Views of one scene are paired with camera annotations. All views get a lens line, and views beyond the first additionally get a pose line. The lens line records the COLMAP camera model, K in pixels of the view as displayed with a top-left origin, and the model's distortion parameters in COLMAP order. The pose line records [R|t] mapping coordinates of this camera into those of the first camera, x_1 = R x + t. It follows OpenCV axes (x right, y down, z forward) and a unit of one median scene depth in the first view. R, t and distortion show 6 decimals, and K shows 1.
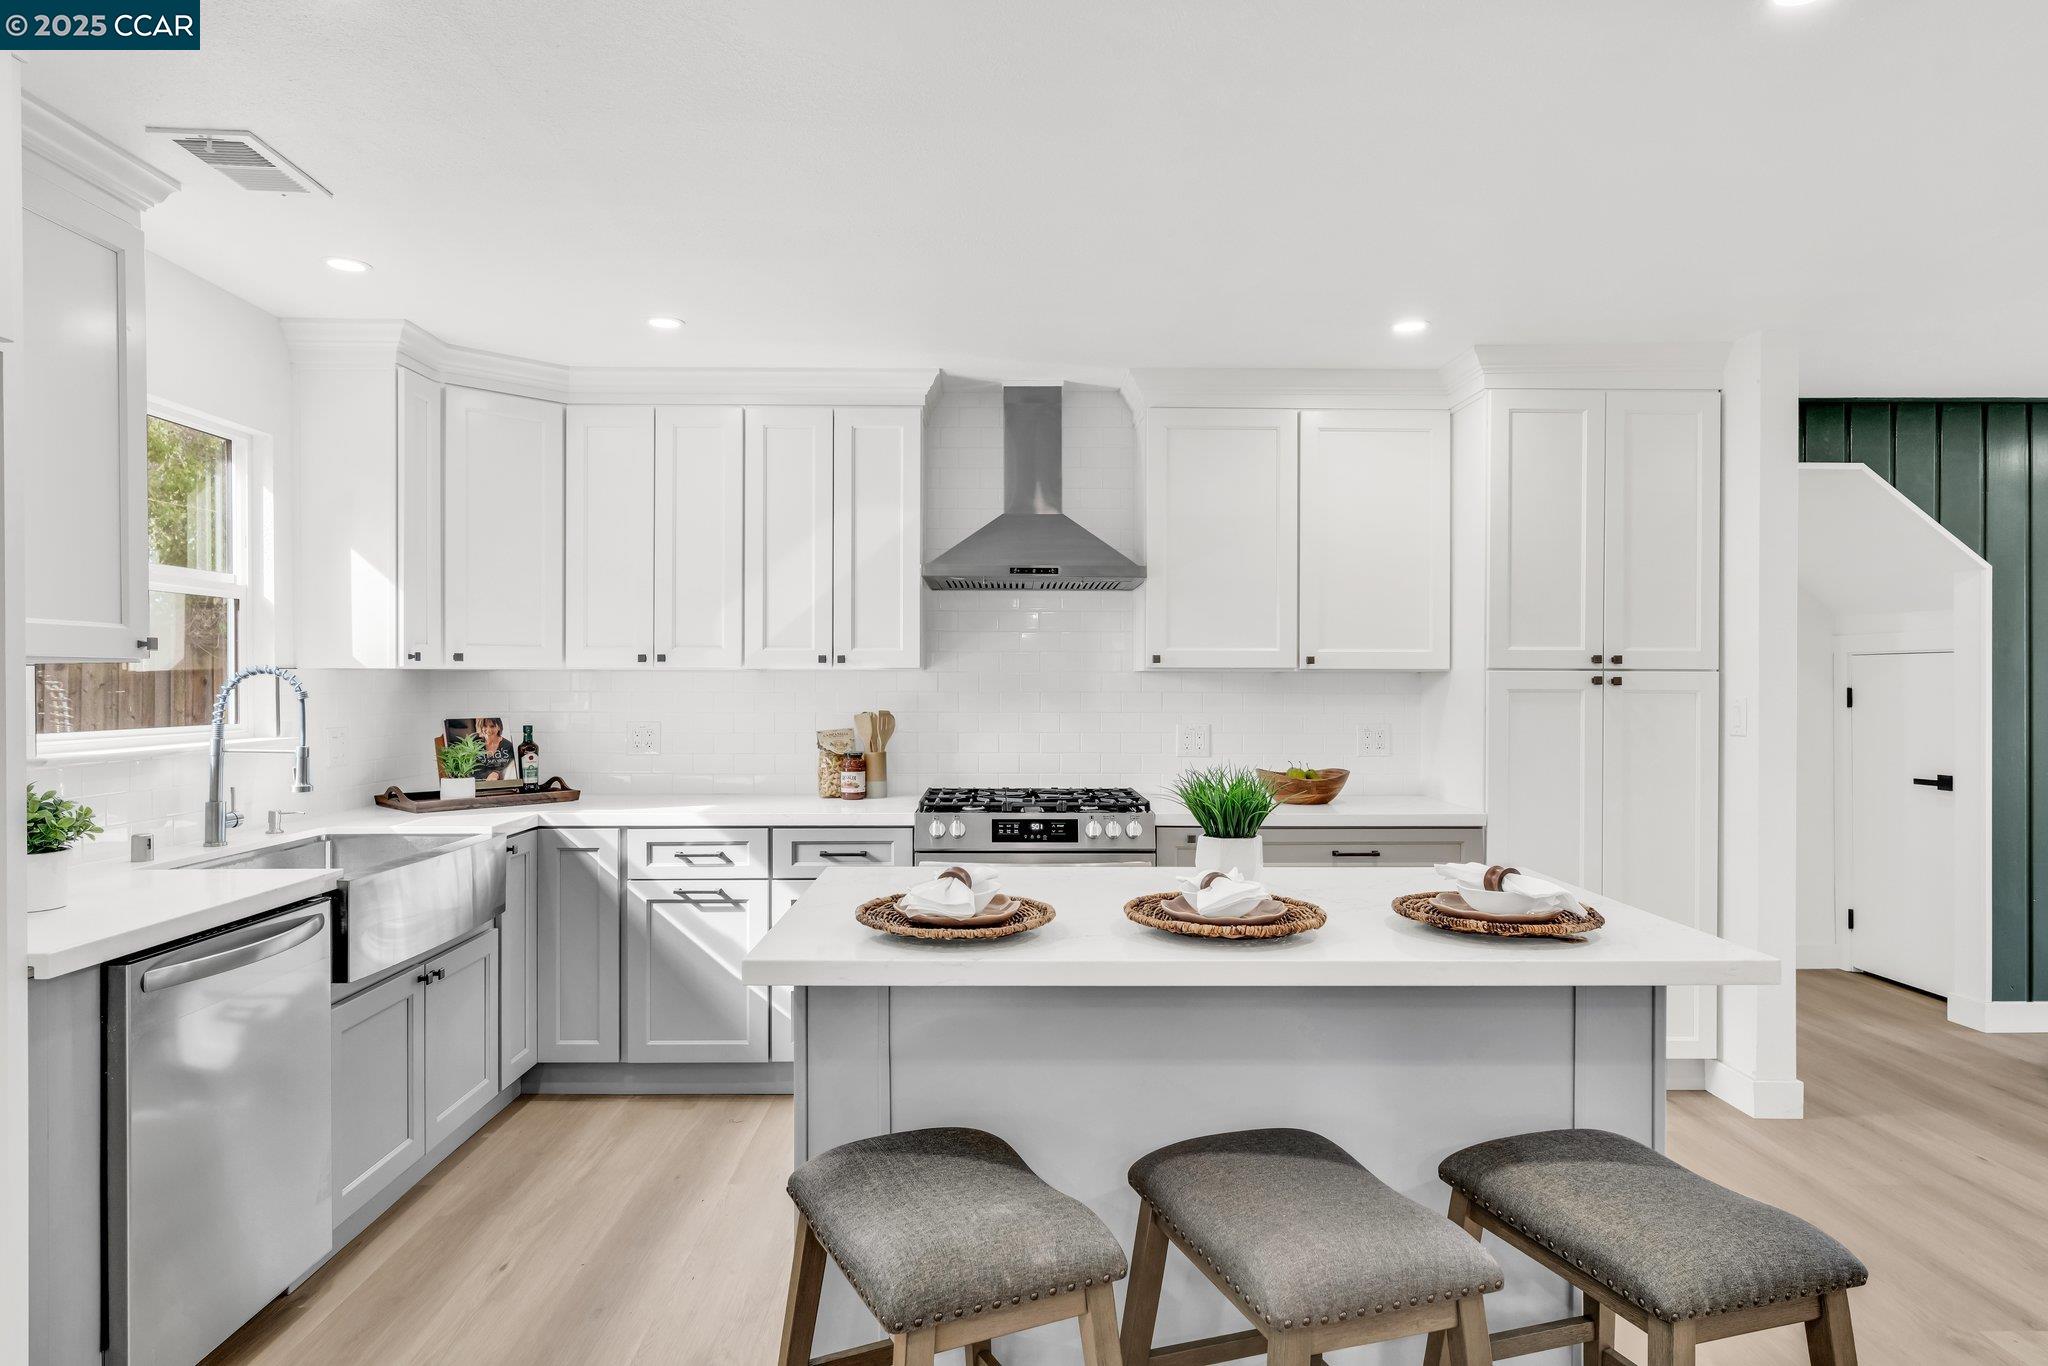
lens RADIAL K [[1183.2, 0, 1028.5], [0, 1183.2, 689.0], [0, 0, 1]] dist [-0.000460, -0.000543]
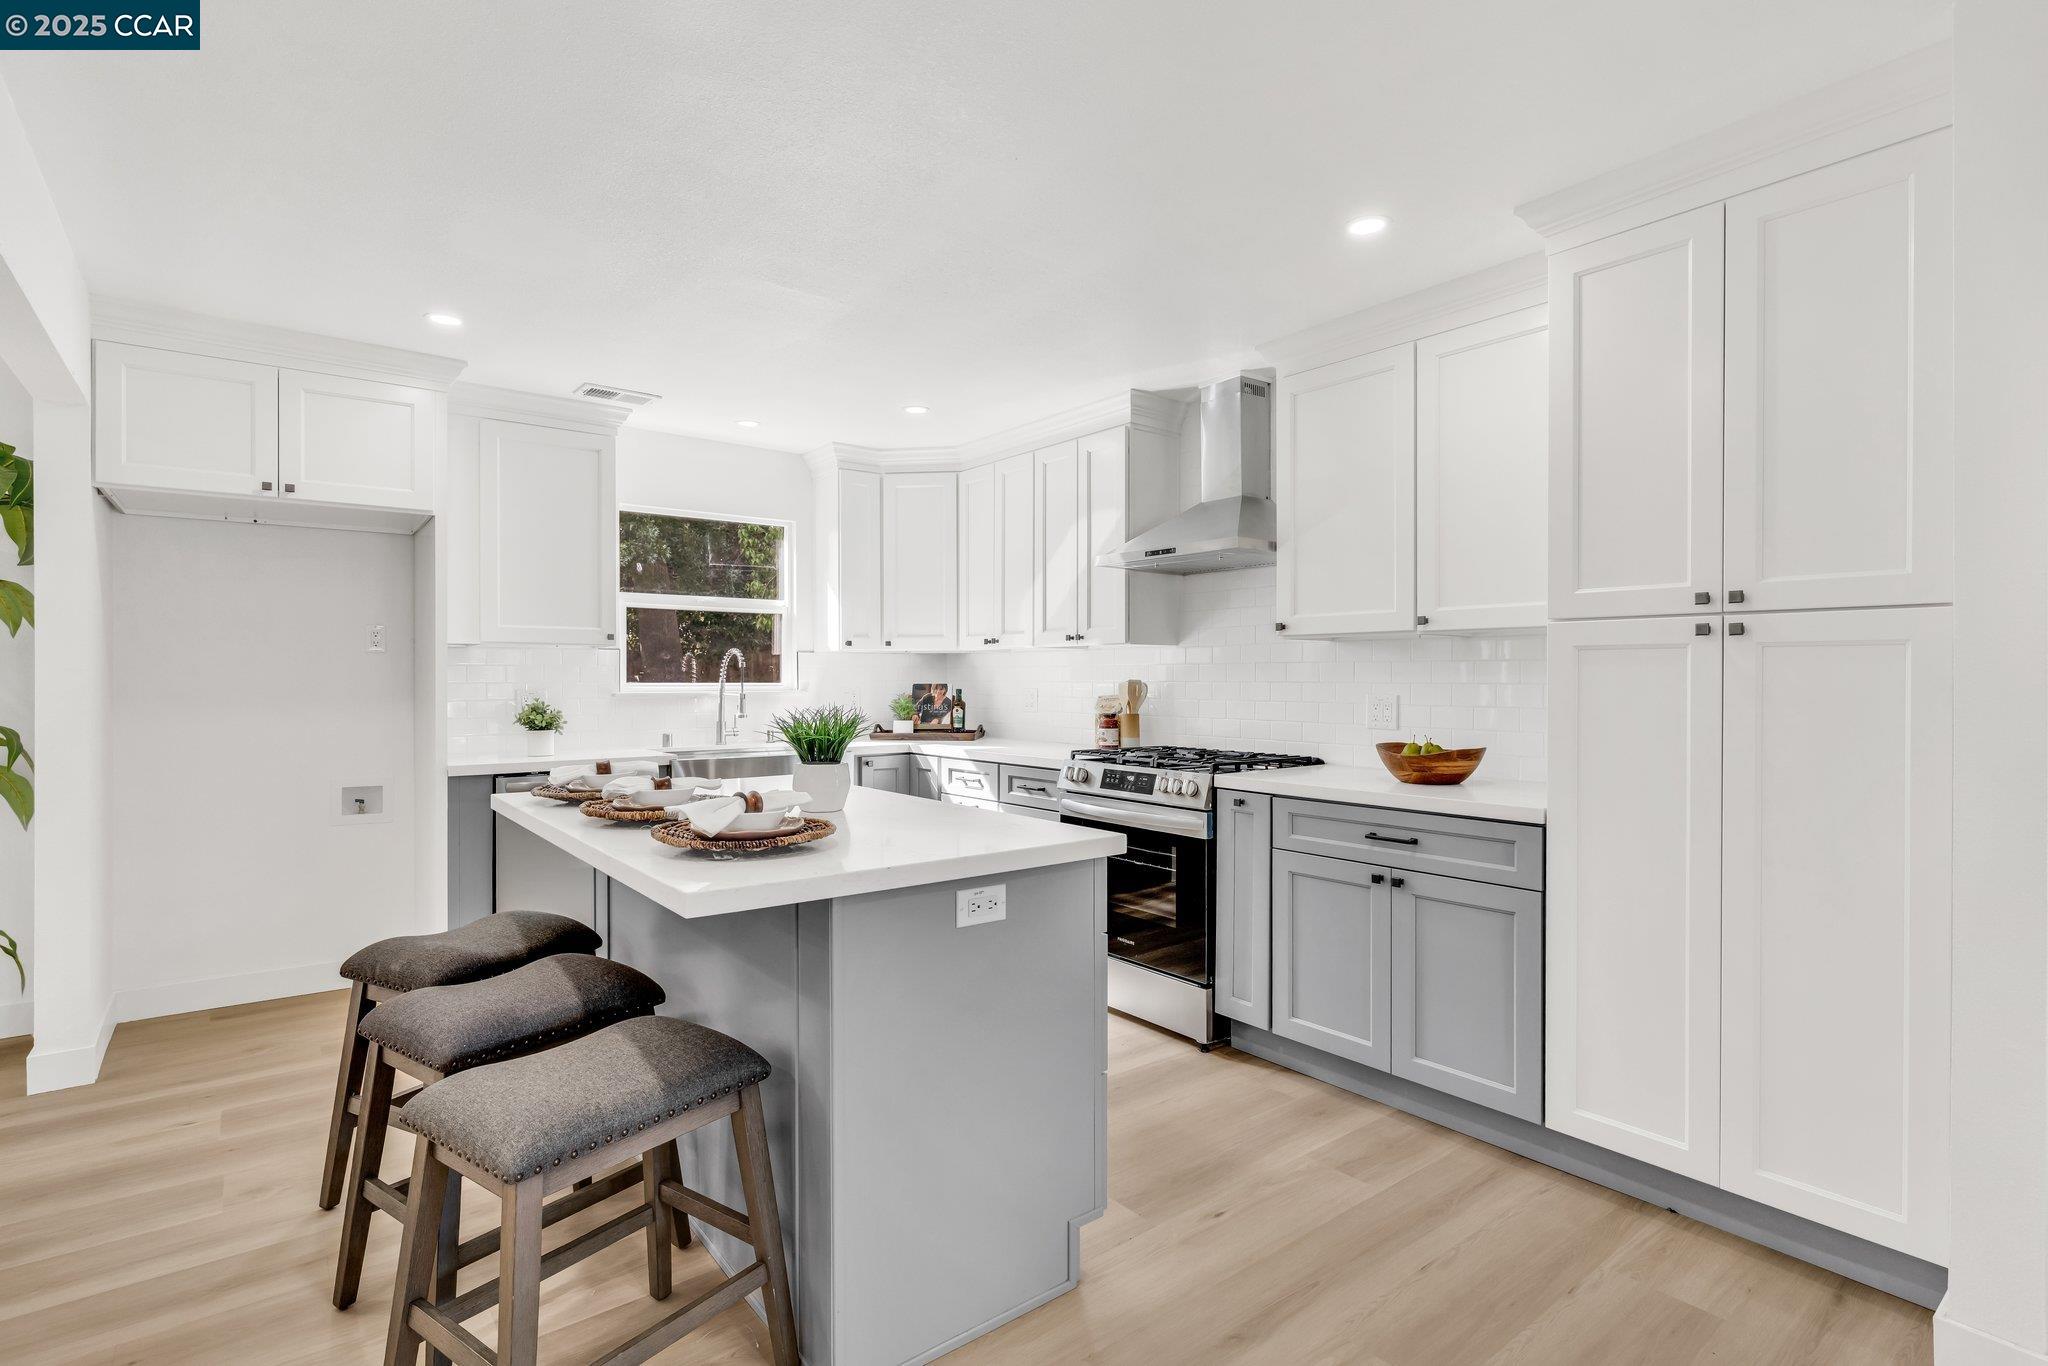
lens RADIAL K [[987.0, 0, 1024.0], [0, 987.0, 683.0], [0, 0, 1]] dist [0.000999, 0.000528]
pose [[0.607291, 0.003005, -0.794474, 0.670319], [-0.005008, 0.999987, -0.000046, 0.024666], [0.794464, 0.004007, 0.607298, 0.330566]]
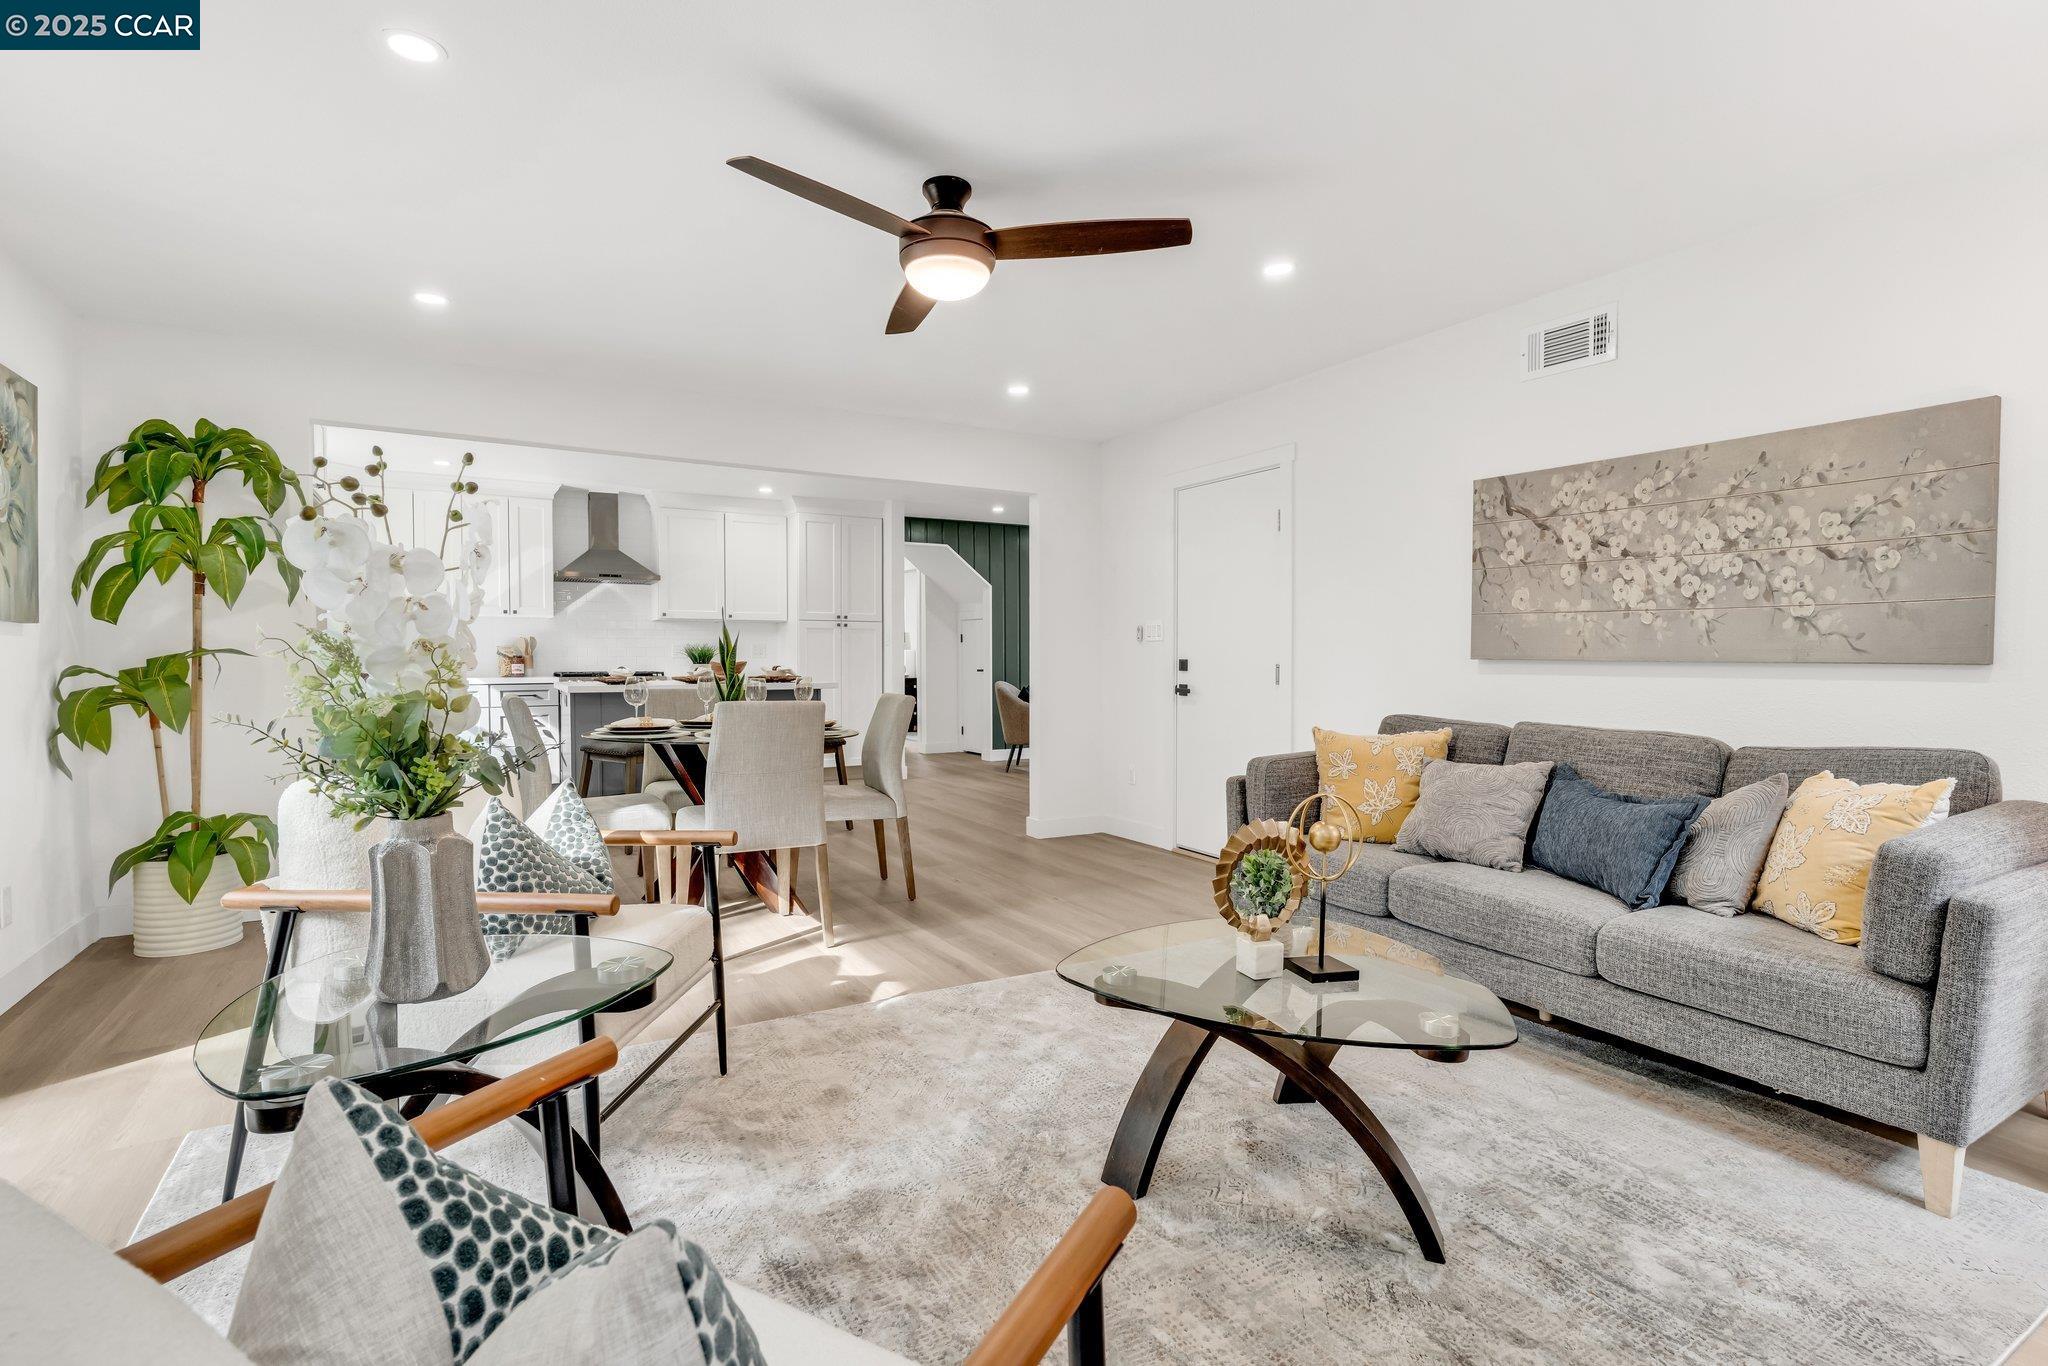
lens RADIAL K [[975.3, 0, 1016.1], [0, 975.3, 689.2], [0, 0, 1]] dist [-0.000448, 0.000111]
pose [[0.874688, -0.019022, 0.484313, -0.235467], [0.004607, 0.999511, 0.030937, 0.070143], [-0.484664, -0.024829, 0.874348, -1.101037]]
